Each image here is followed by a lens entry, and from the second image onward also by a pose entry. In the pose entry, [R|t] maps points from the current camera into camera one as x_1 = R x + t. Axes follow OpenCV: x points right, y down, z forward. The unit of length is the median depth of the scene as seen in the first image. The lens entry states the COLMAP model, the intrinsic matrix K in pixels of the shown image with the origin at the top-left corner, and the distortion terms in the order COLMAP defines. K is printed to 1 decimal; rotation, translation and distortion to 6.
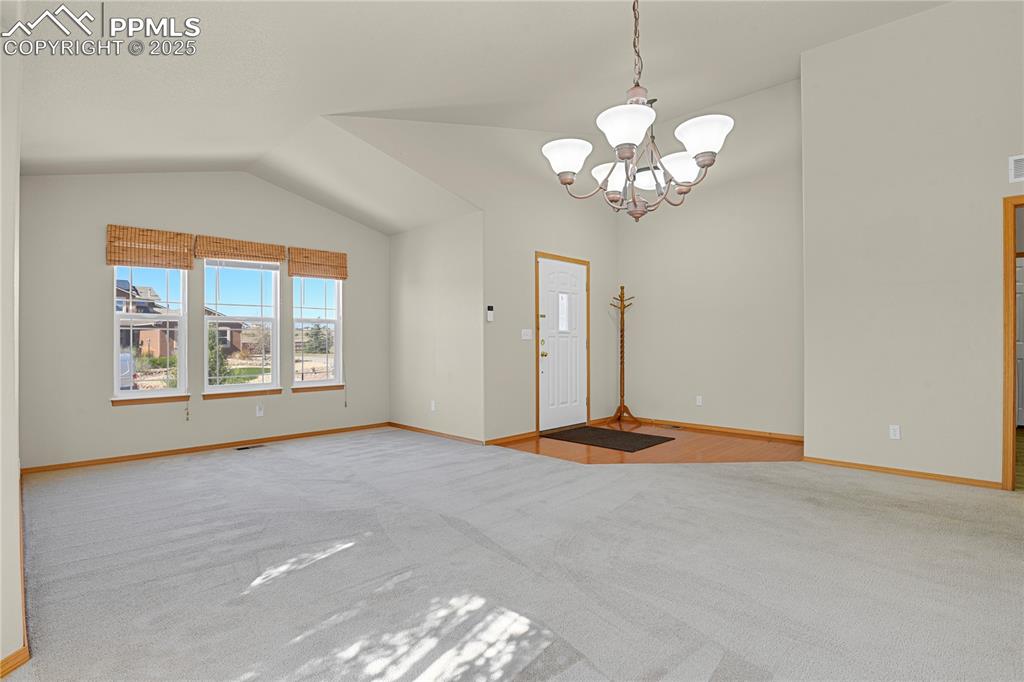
lens RADIAL K [[502.3, 0, 518.4], [0, 502.3, 341.5], [0, 0, 1]] dist [-0.027413, -0.000810]
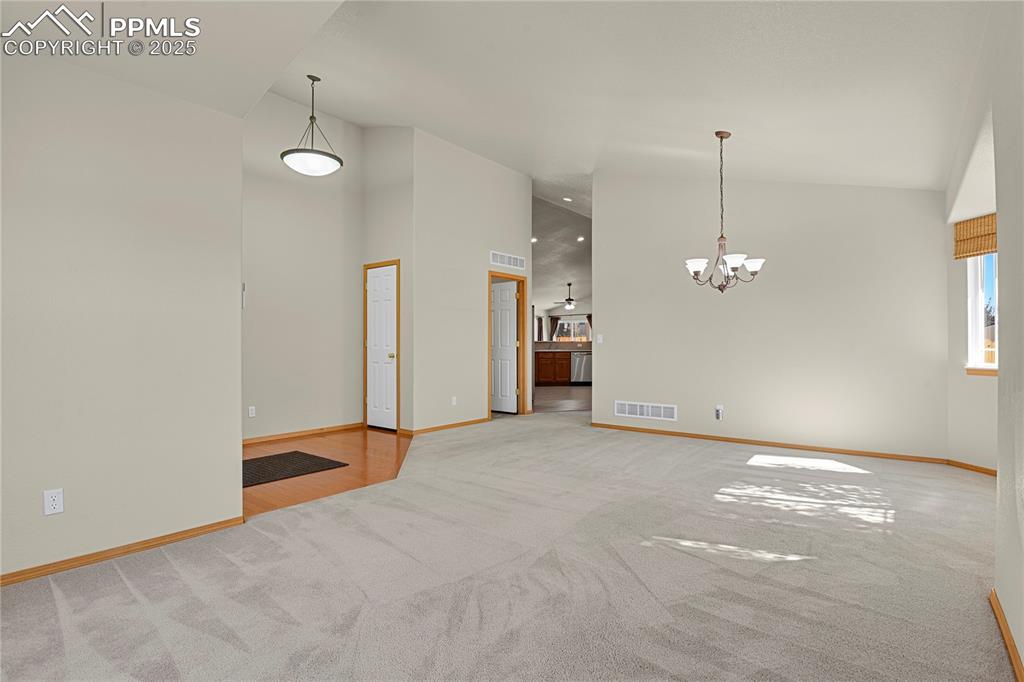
lens RADIAL K [[502.3, 0, 518.4], [0, 502.3, 341.5], [0, 0, 1]] dist [-0.027413, -0.000810]
pose [[-0.115157, 0.004668, 0.993336, -1.059364], [-0.000157, 0.999989, -0.004718, -0.003232], [-0.993347, -0.000699, -0.115155, 1.171052]]
